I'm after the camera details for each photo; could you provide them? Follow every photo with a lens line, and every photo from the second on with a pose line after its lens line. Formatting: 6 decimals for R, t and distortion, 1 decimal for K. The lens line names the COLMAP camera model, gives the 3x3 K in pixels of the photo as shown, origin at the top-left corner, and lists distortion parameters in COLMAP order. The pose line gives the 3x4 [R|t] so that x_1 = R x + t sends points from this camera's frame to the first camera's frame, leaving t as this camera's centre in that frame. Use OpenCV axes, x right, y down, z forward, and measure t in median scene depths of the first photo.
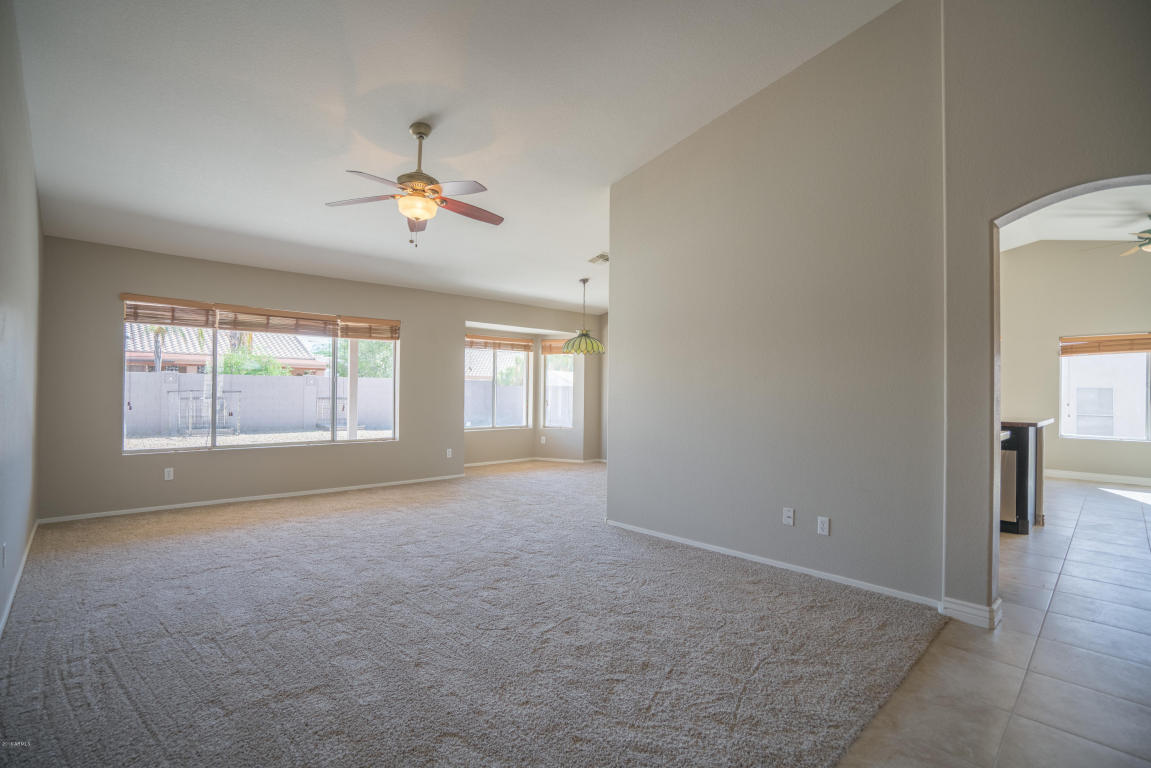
lens RADIAL K [[534.4, 0, 573.0], [0, 534.4, 387.4], [0, 0, 1]] dist [-0.040878, 0.014561]
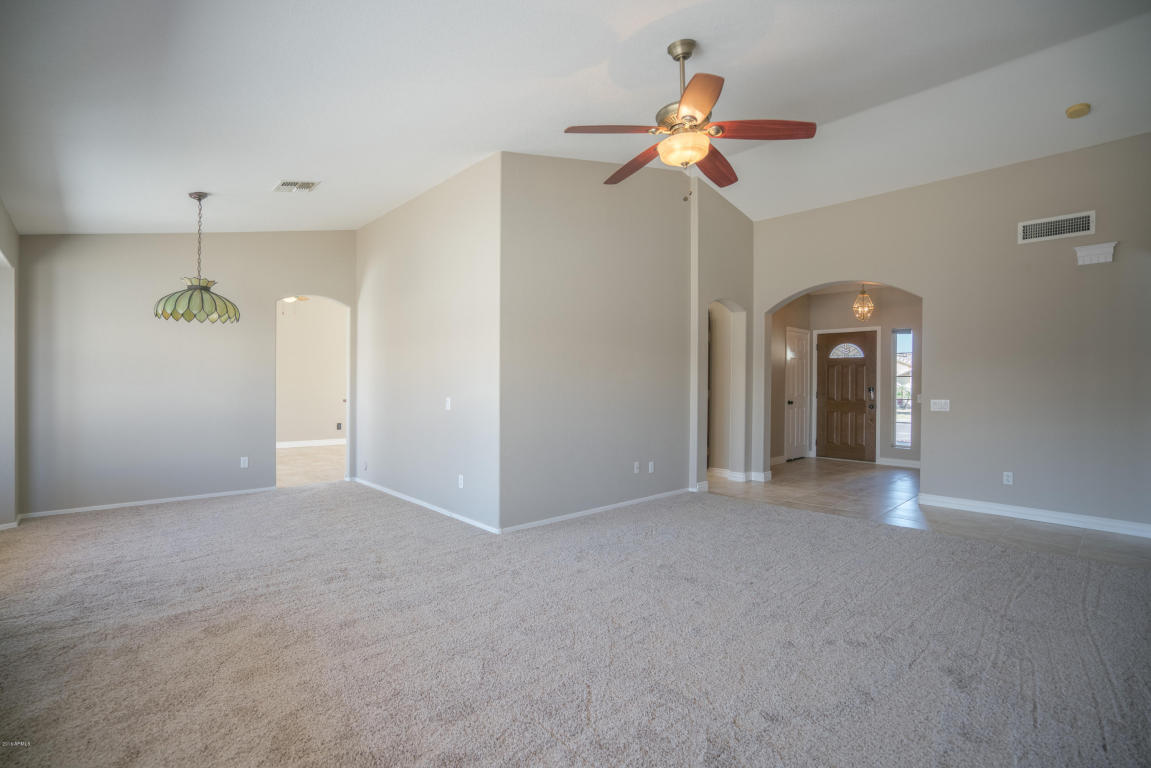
lens RADIAL K [[534.4, 0, 573.2], [0, 534.4, 381.8], [0, 0, 1]] dist [-0.040878, 0.014561]
pose [[0.004736, -0.010922, 0.999929, -0.943126], [-0.016199, 0.999808, 0.010998, -0.008687], [-0.999858, -0.016250, 0.004558, 1.022589]]
